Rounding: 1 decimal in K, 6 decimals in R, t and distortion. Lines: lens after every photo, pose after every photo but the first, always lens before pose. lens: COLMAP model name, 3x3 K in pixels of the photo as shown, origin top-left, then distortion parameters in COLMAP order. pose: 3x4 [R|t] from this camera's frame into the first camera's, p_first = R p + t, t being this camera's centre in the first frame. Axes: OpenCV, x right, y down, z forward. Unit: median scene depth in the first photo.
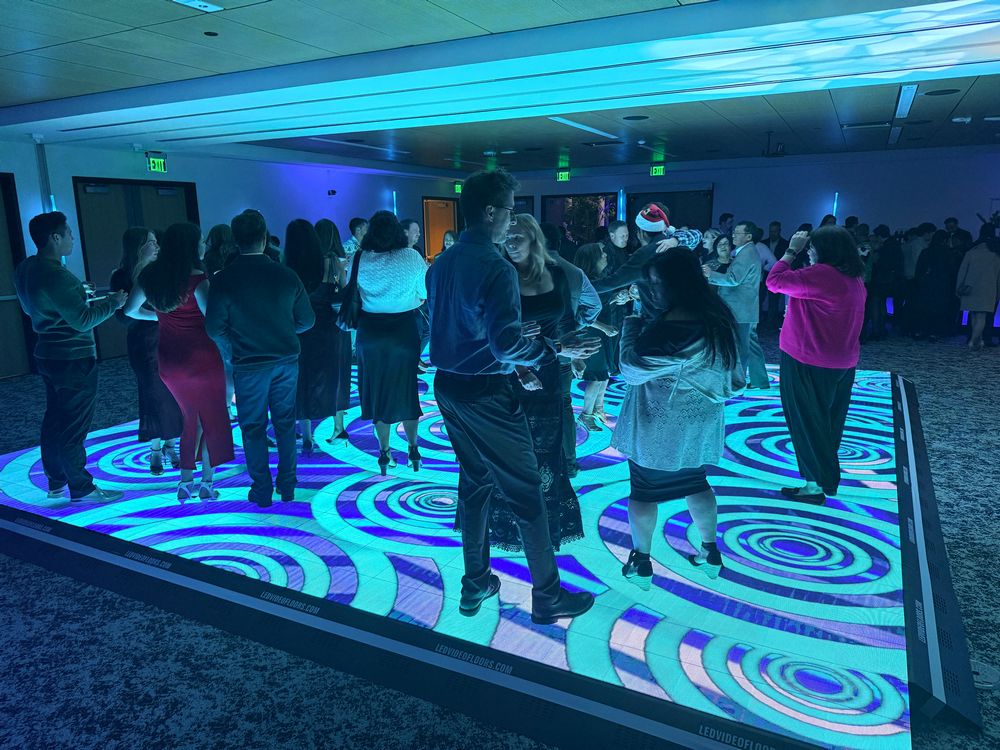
lens RADIAL K [[710.0, 0, 500.0], [0, 710.0, 375.0], [0, 0, 1]] dist [0.036232, -0.043535]
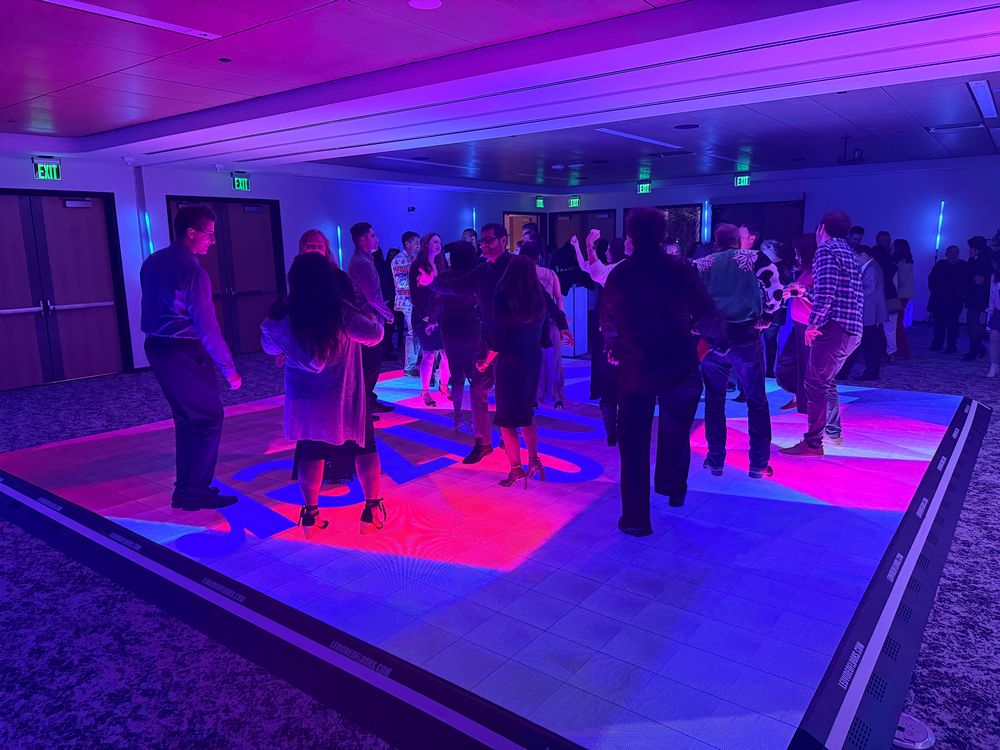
lens RADIAL K [[706.8, 0, 500.0], [0, 706.8, 375.0], [0, 0, 1]] dist [0.032295, -0.034878]
pose [[0.985023, 0.028181, -0.170106, 0.248443], [-0.031773, 0.999325, -0.018430, 0.008604], [0.169471, 0.023559, 0.985253, 0.028289]]
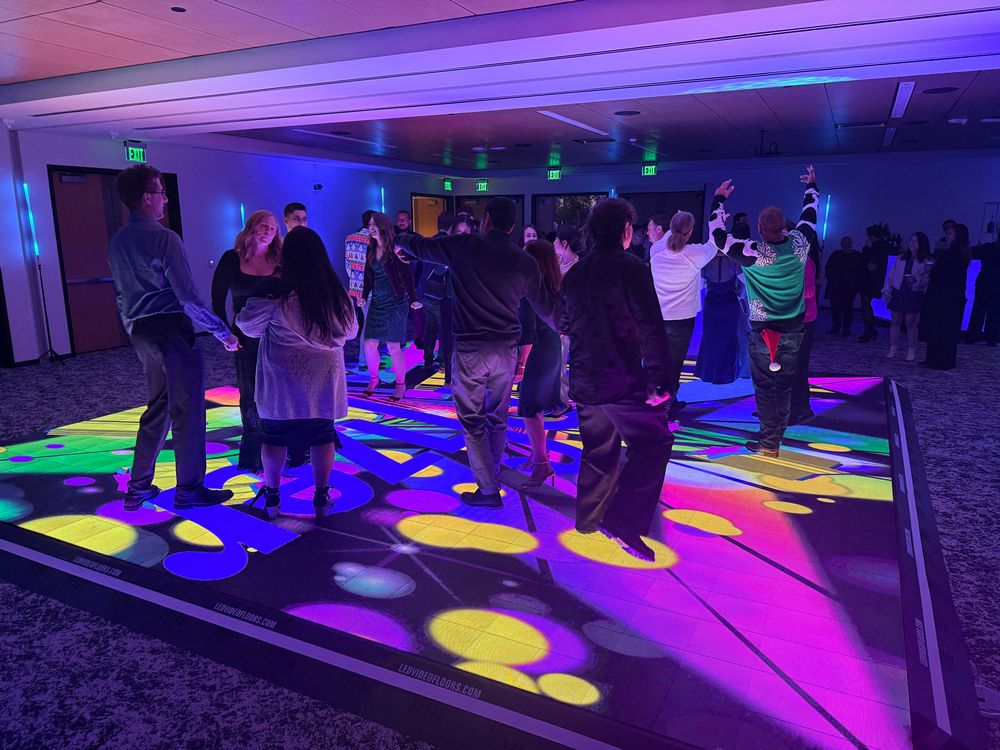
lens RADIAL K [[706.8, 0, 500.0], [0, 706.8, 375.0], [0, 0, 1]] dist [0.032295, -0.034878]
pose [[0.999853, 0.012266, 0.011956, 0.019525], [-0.012252, 0.999924, -0.001224, 0.003498], [-0.011970, 0.001077, 0.999928, 0.065430]]
